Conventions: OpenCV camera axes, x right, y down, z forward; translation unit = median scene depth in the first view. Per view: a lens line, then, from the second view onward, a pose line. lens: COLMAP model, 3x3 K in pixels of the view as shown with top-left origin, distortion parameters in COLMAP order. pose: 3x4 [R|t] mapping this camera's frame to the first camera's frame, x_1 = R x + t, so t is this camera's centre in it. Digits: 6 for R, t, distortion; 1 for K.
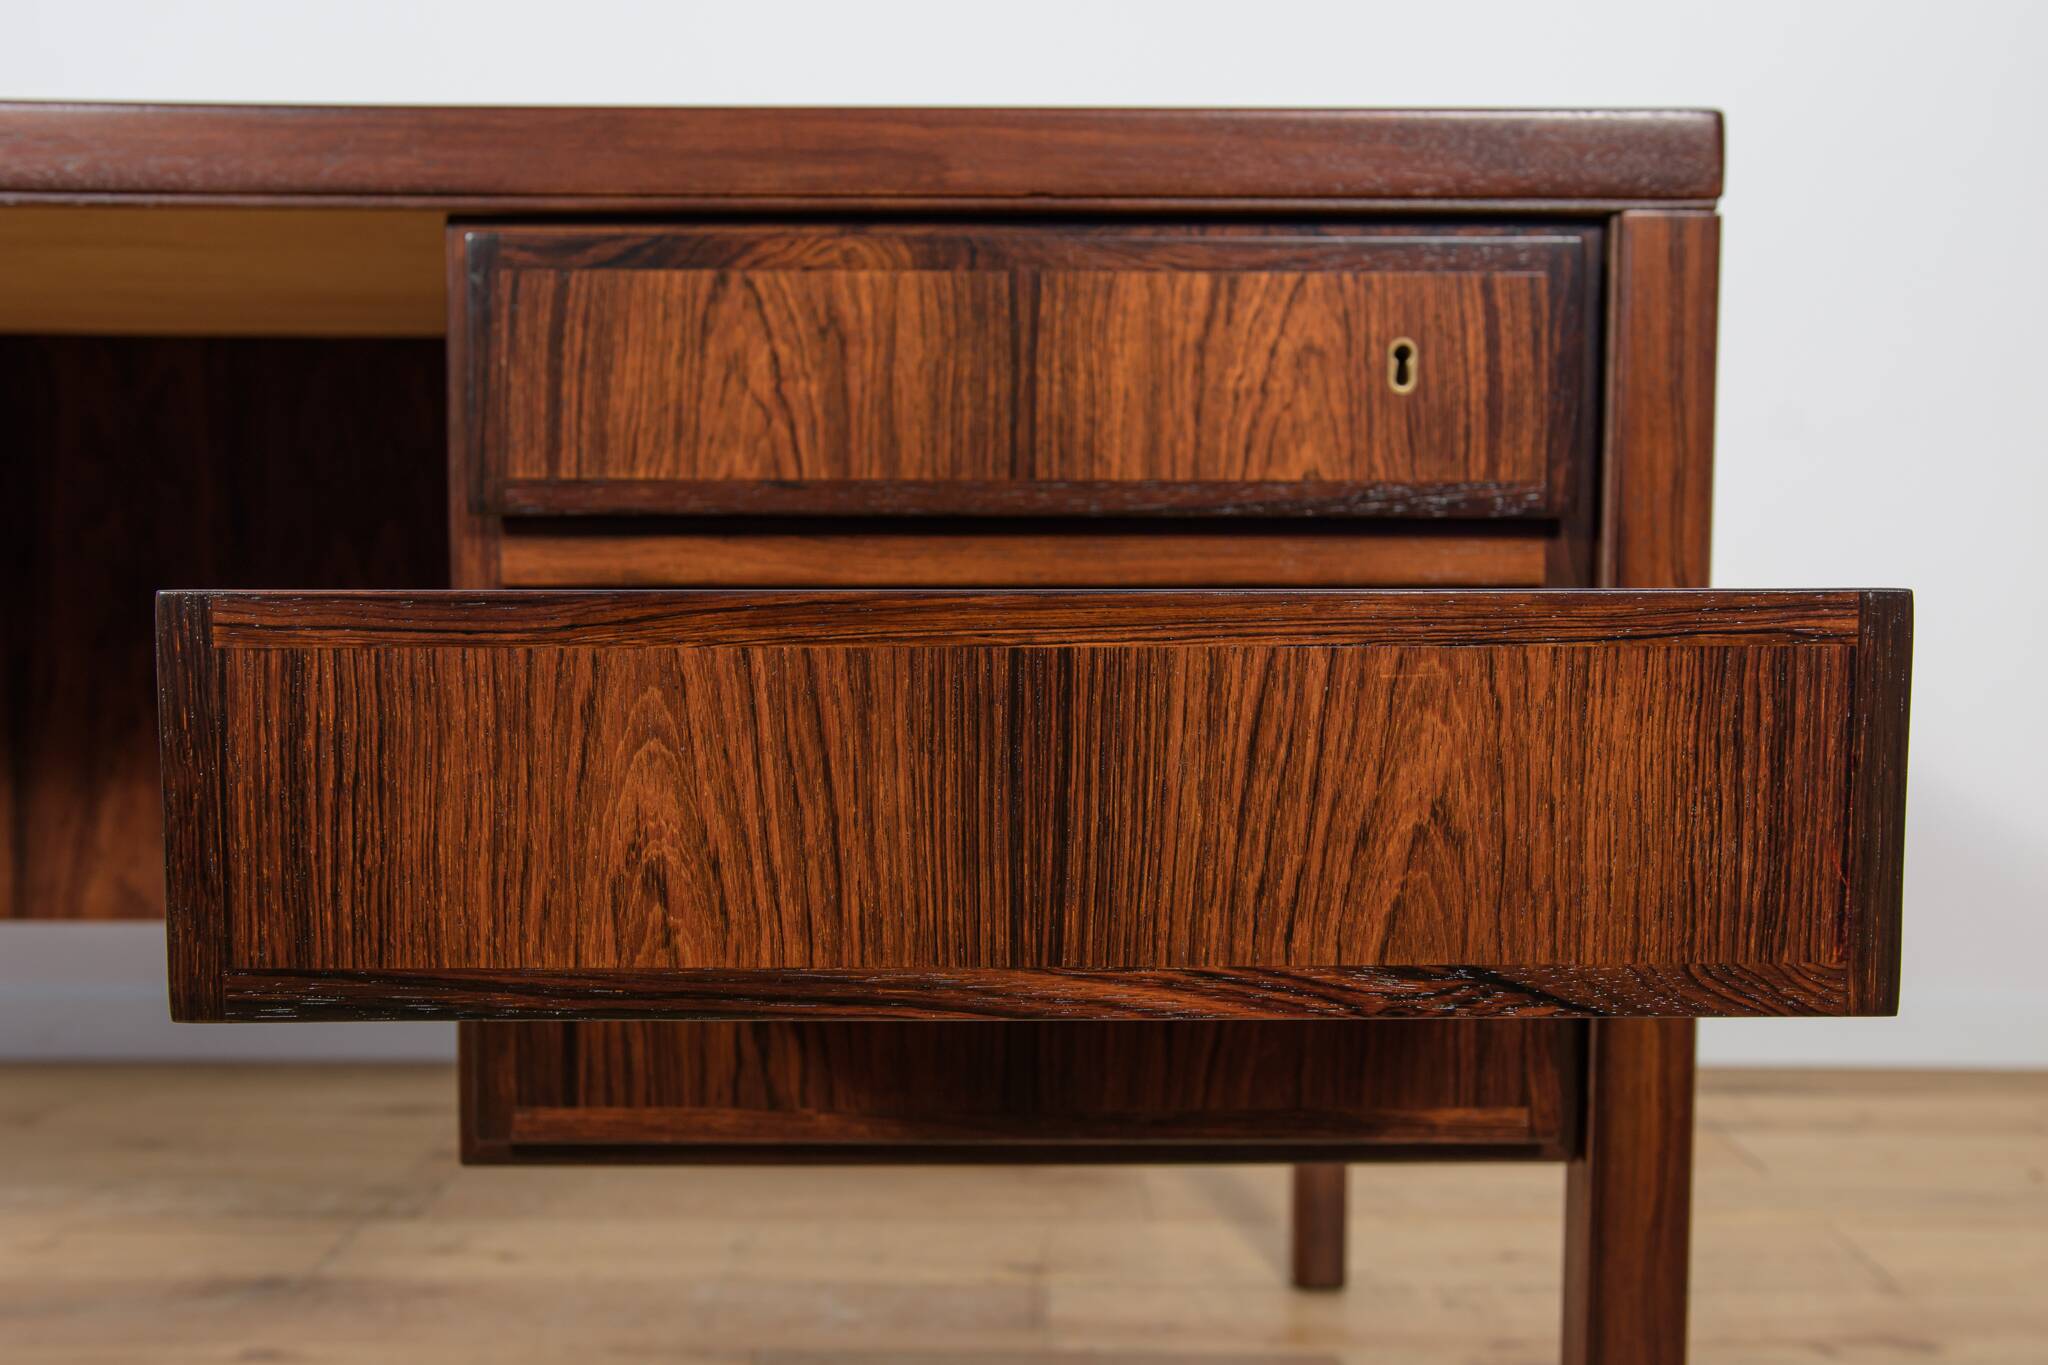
lens RADIAL K [[2129.5, 0, 1039.9], [0, 2129.5, 672.8], [0, 0, 1]] dist [0.005713, 0.040960]
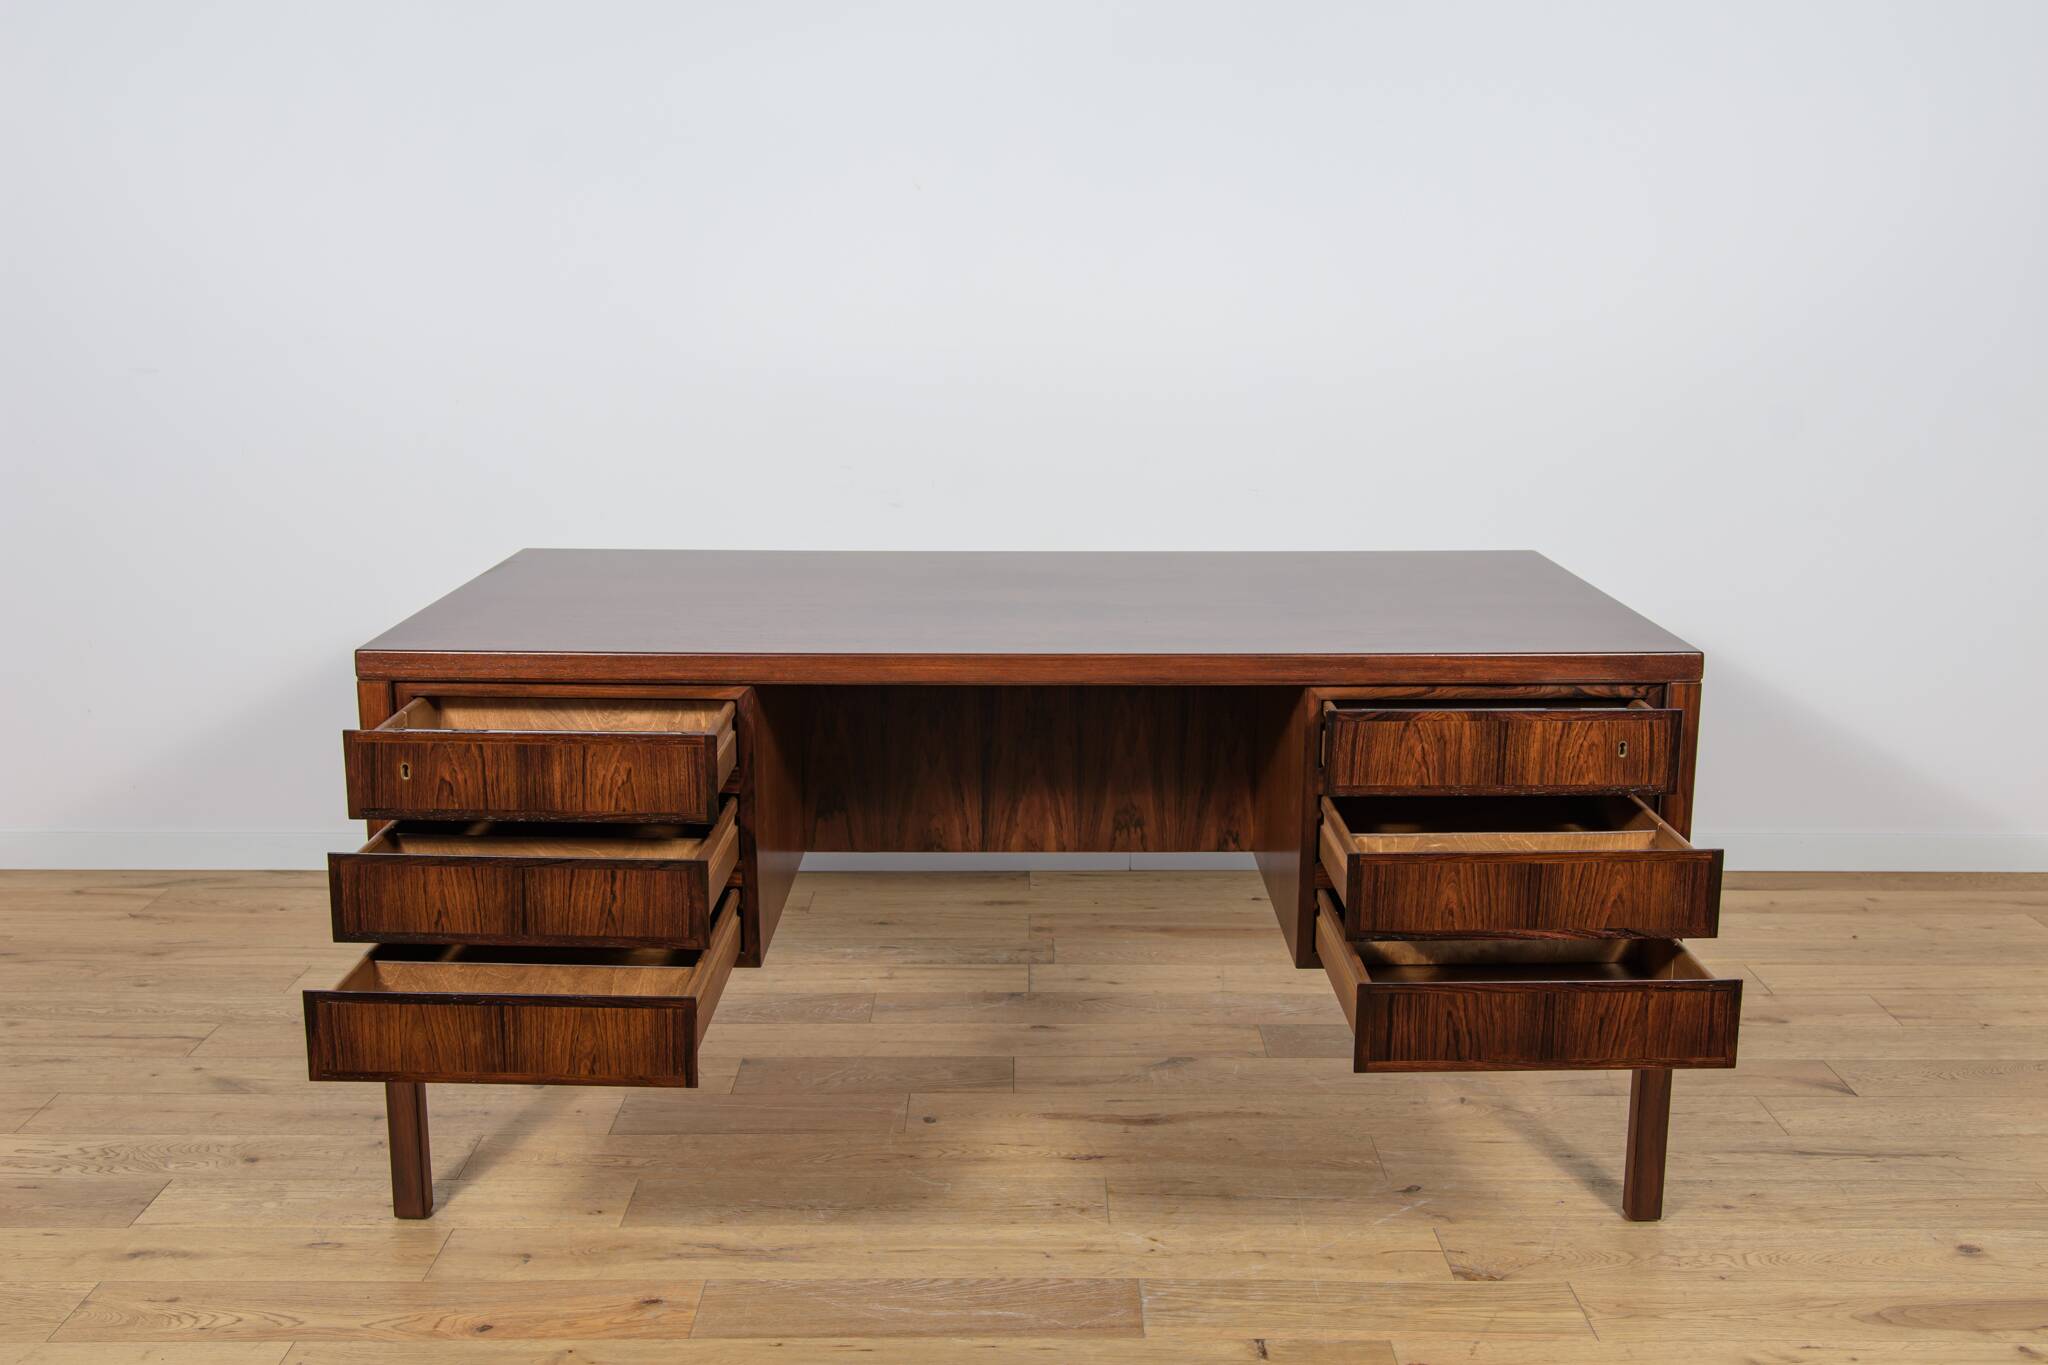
lens RADIAL K [[2031.3, 0, 1024.0], [0, 2031.3, 682.5], [0, 0, 1]] dist [0.004795, 0.027415]
pose [[0.999842, -0.004720, -0.017151, -0.662608], [0.007023, 0.990571, 0.136820, -0.650056], [0.016344, -0.136919, 0.990447, -2.093278]]
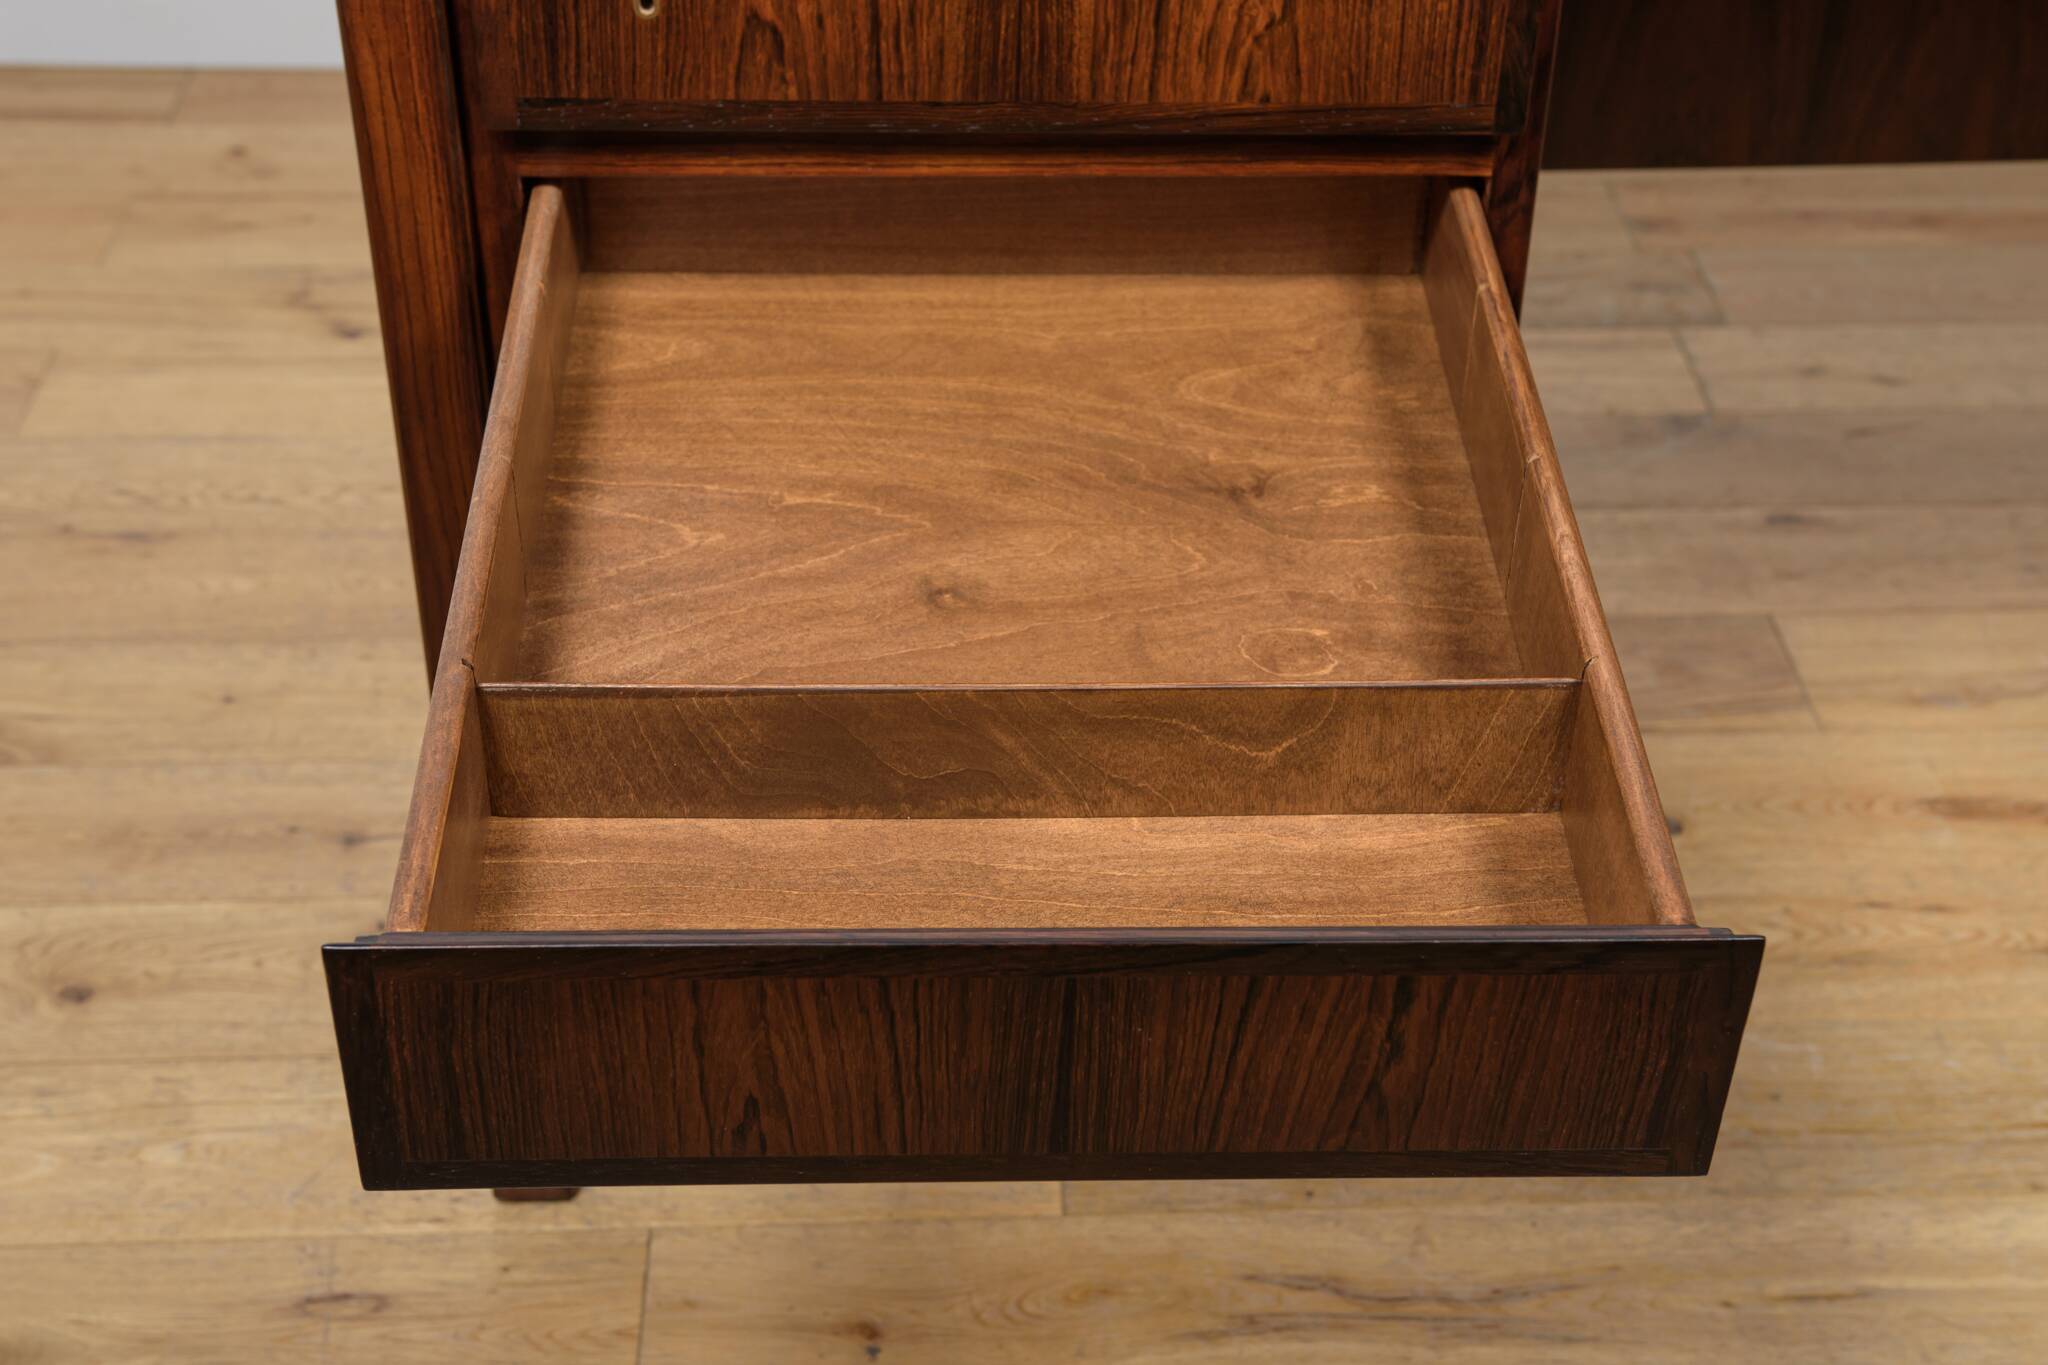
lens RADIAL K [[2933.6, 0, 1024.0], [0, 2933.6, 682.5], [0, 0, 1]] dist [0.113798, 0.080627]
pose [[0.999641, -0.015812, 0.021614, -1.449972], [0.002759, 0.863604, 0.504163, -0.601336], [-0.026637, -0.503922, 0.863338, -0.428450]]
